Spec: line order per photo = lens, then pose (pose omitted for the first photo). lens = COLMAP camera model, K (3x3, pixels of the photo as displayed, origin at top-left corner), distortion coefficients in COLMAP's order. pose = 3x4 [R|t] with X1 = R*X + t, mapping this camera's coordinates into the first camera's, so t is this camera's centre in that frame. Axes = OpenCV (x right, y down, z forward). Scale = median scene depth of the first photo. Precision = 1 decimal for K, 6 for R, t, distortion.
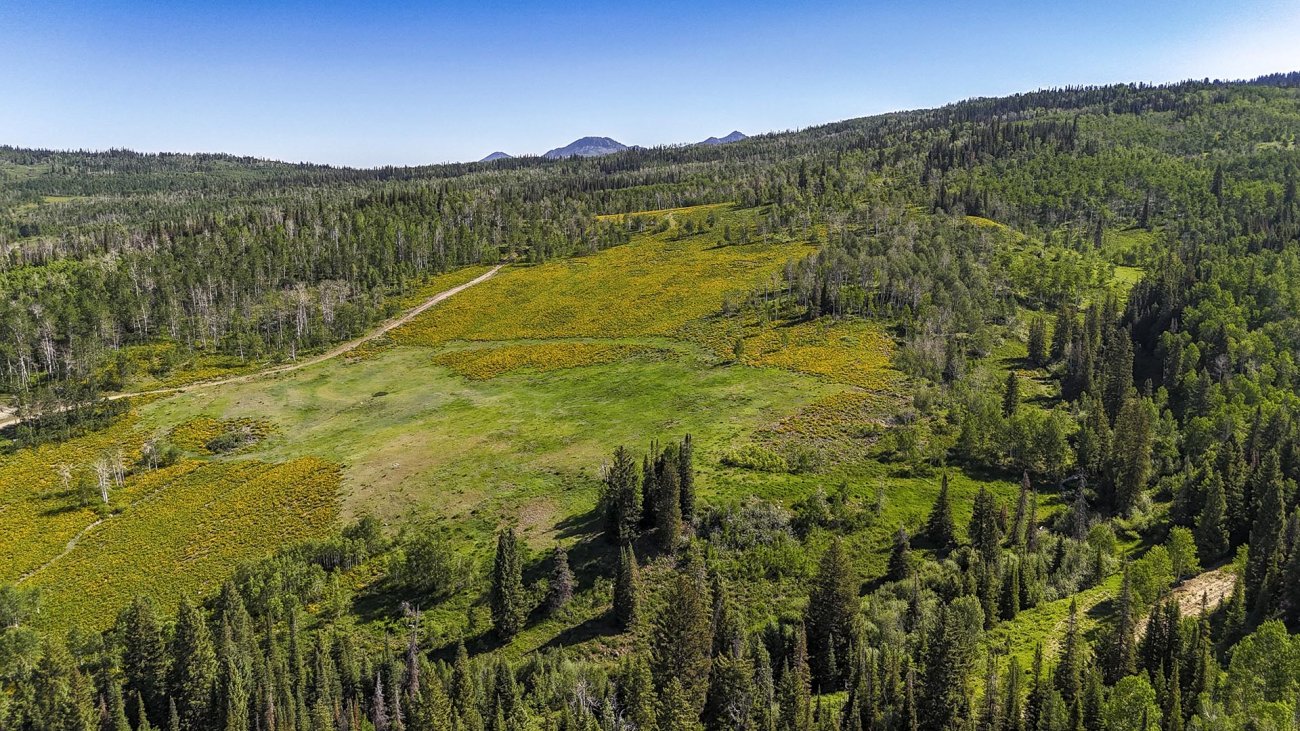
lens RADIAL K [[954.2, 0, 648.2], [0, 954.2, 362.7], [0, 0, 1]] dist [0.076308, -0.072556]
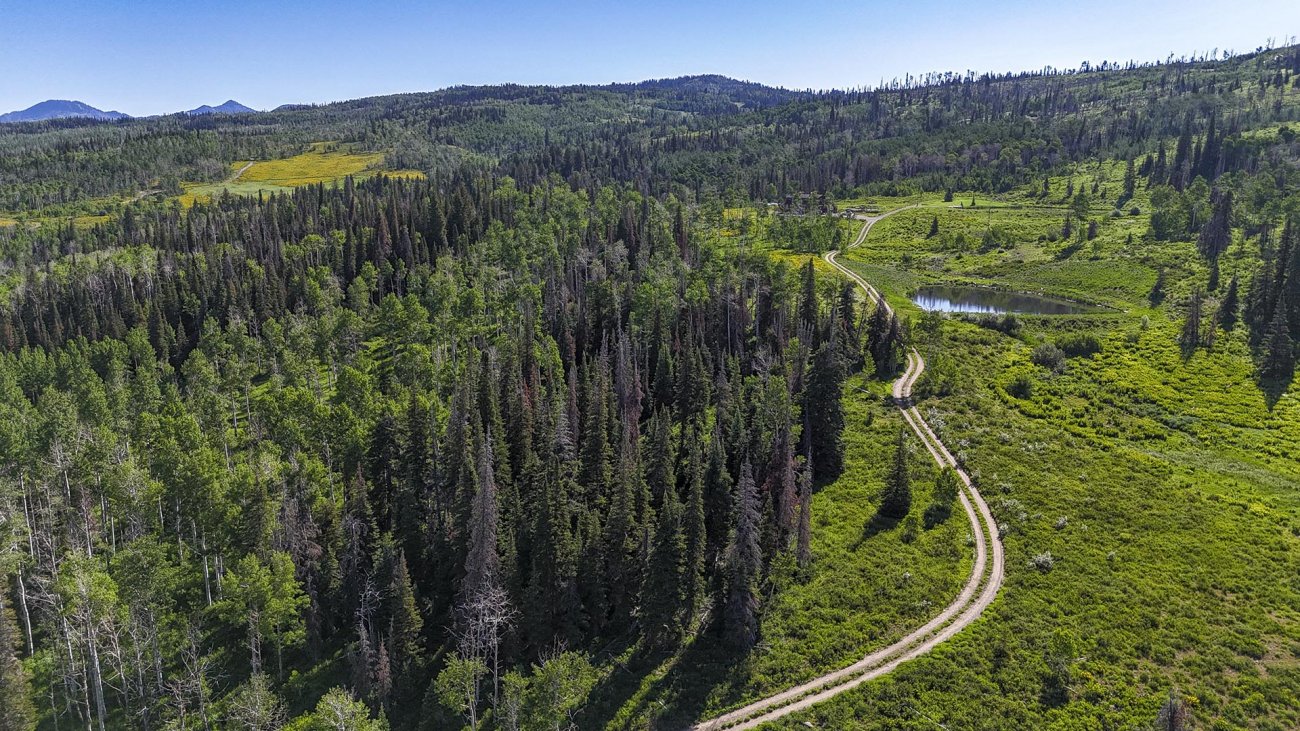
lens RADIAL K [[954.2, 0, 647.6], [0, 954.2, 367.9], [0, 0, 1]] dist [0.076308, -0.072556]
pose [[0.879789, -0.094894, 0.465797, -0.294384], [0.081900, 0.995479, 0.048112, 0.237695], [-0.468257, -0.004180, 0.883583, -0.994989]]
